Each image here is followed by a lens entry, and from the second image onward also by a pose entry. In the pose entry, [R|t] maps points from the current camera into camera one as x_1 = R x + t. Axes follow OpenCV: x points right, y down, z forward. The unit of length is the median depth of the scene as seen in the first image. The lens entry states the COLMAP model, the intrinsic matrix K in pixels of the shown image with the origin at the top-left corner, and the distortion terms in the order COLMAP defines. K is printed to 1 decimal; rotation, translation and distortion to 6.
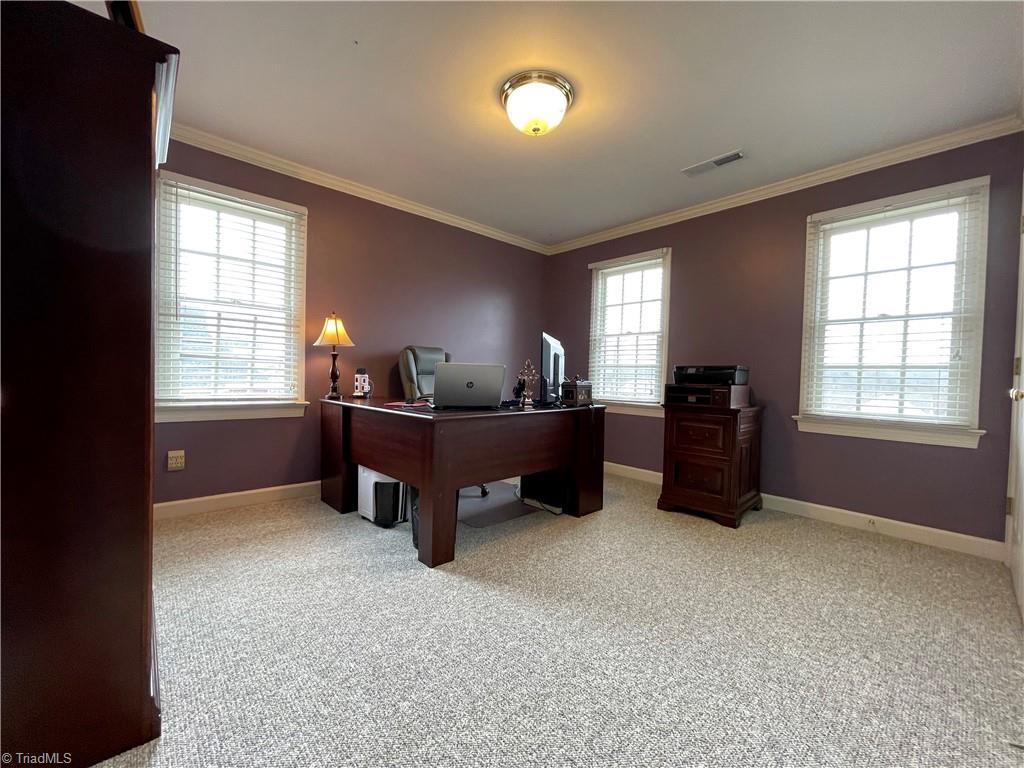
lens RADIAL K [[414.3, 0, 507.5], [0, 414.3, 379.9], [0, 0, 1]] dist [-0.000717, 0.000013]
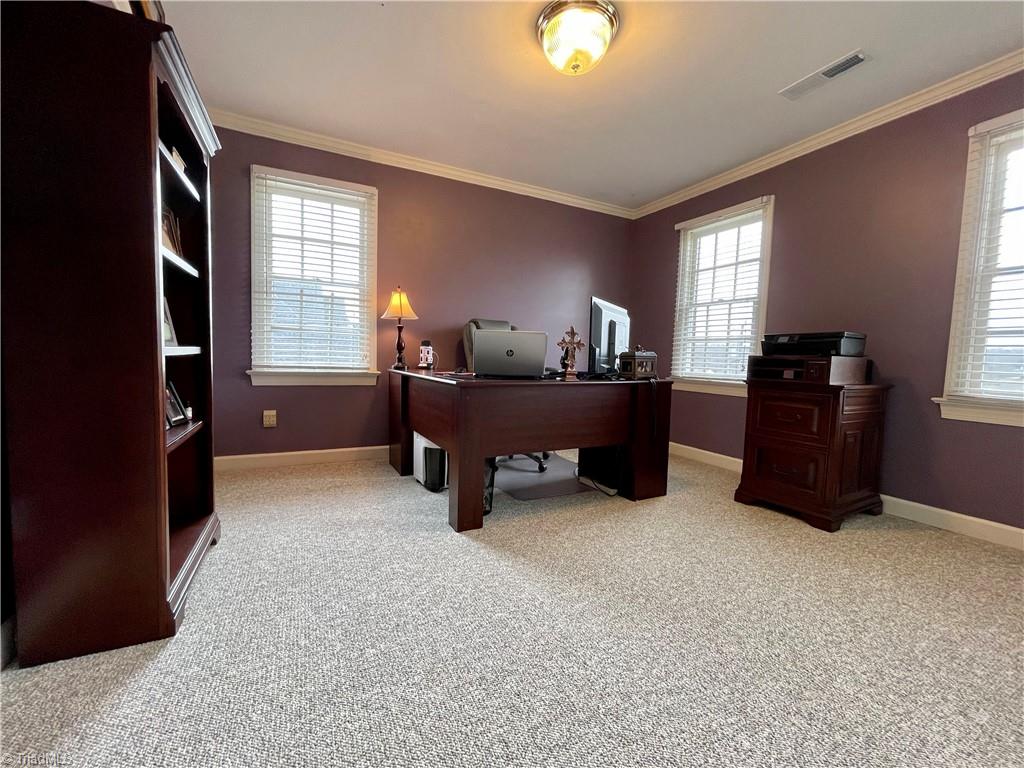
lens RADIAL K [[414.3, 0, 513.0], [0, 414.3, 381.1], [0, 0, 1]] dist [-0.000717, 0.000013]
pose [[0.963951, 0.019105, -0.265394, 0.158908], [-0.008206, 0.999079, 0.042114, 0.033226], [0.265954, -0.038418, 0.963220, 0.062313]]
